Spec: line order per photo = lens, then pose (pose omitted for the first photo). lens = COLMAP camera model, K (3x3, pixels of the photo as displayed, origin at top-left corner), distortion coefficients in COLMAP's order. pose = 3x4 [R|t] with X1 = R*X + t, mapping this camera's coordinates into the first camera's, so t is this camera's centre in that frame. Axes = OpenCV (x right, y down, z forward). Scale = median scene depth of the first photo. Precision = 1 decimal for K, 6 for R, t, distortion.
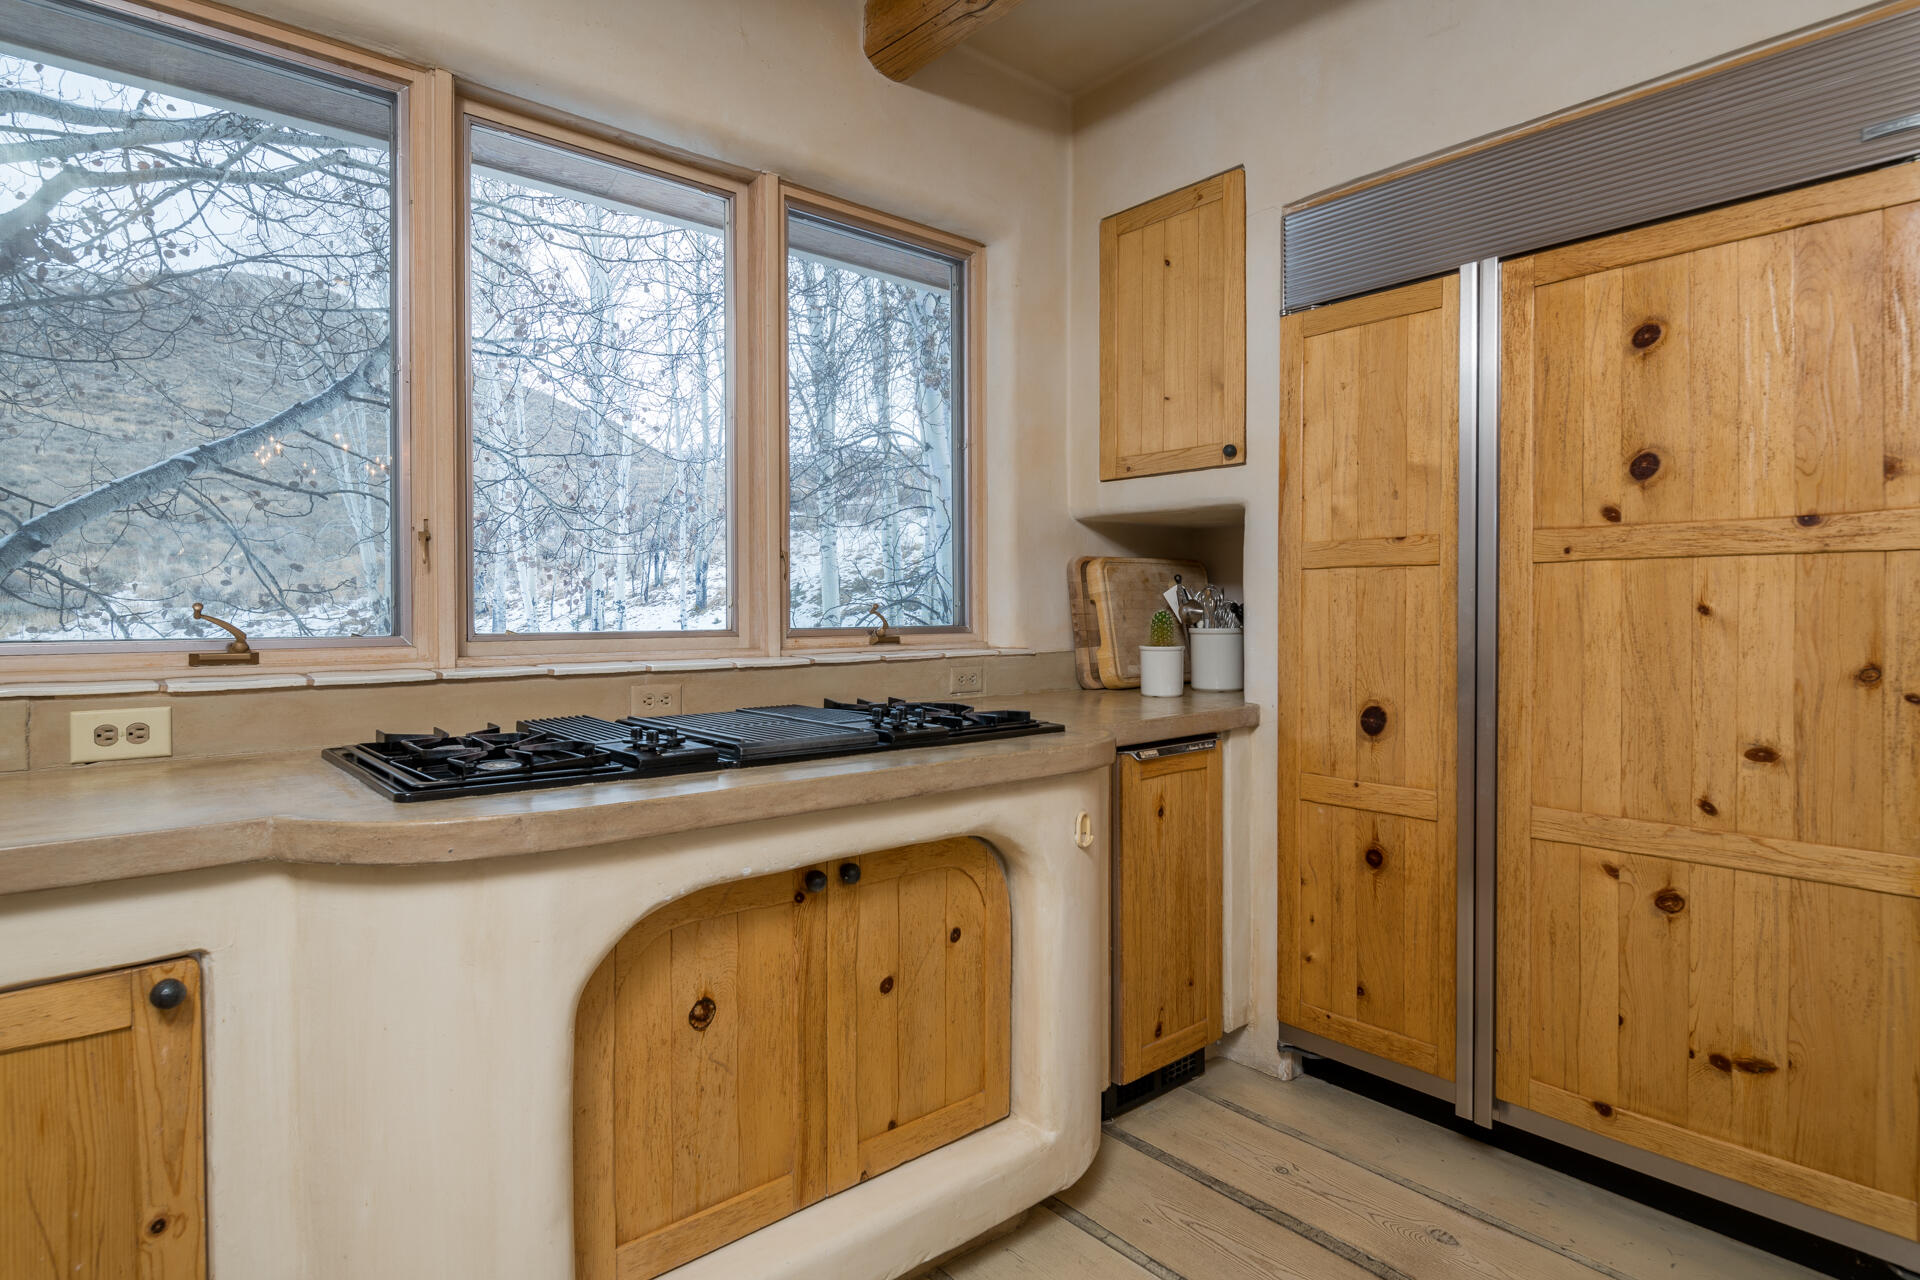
lens RADIAL K [[1031.6, 0, 960.2], [0, 1031.6, 631.3], [0, 0, 1]] dist [0.001495, 0.000342]
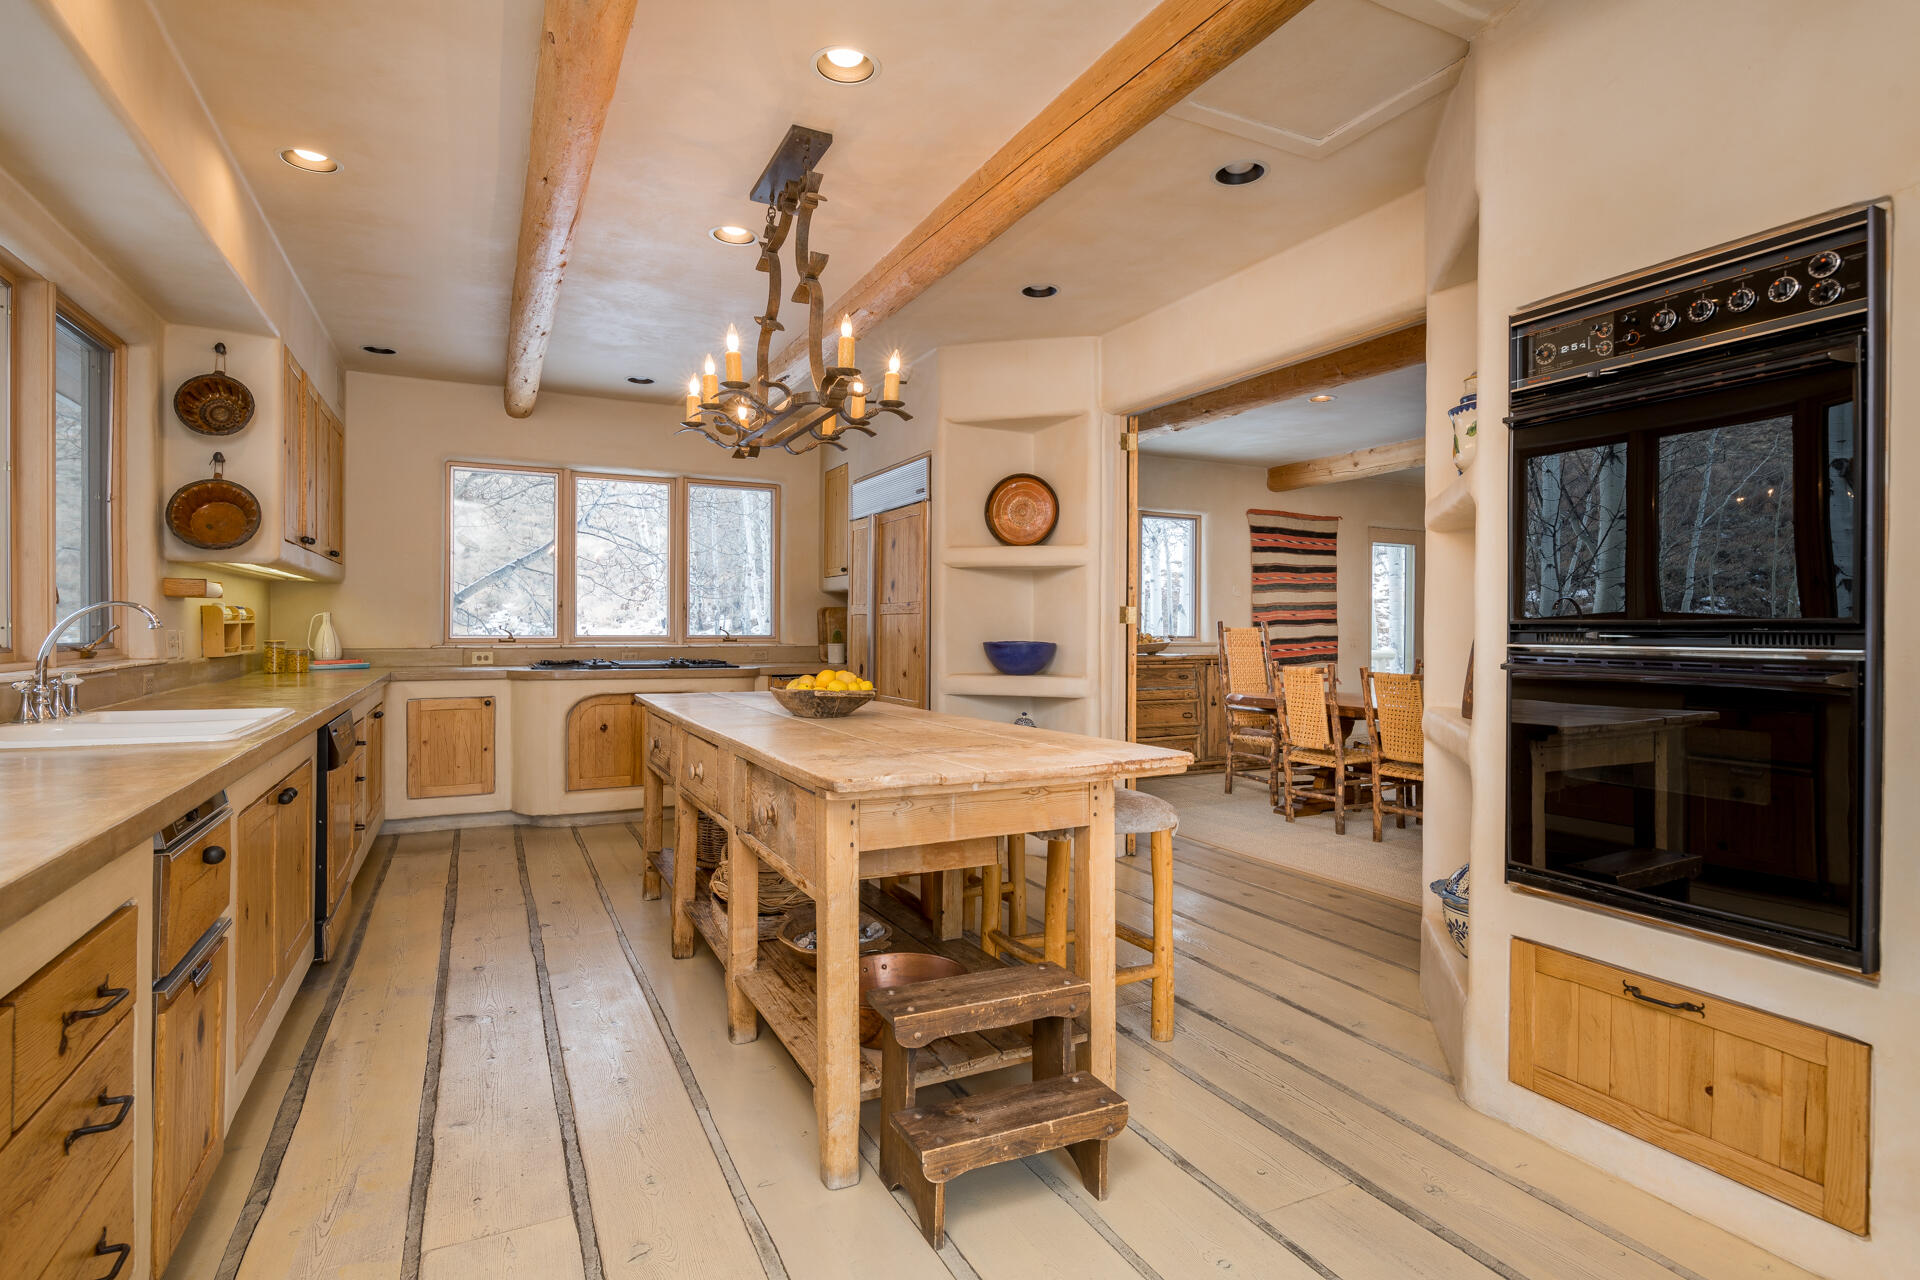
lens RADIAL K [[980.5, 0, 957.2], [0, 980.5, 642.5], [0, 0, 1]] dist [0.002775, 0.000120]
pose [[0.969475, 0.009417, -0.245010, 1.940978], [-0.010928, 0.999929, -0.004808, 0.036006], [0.244947, 0.007339, 0.969509, -2.282751]]
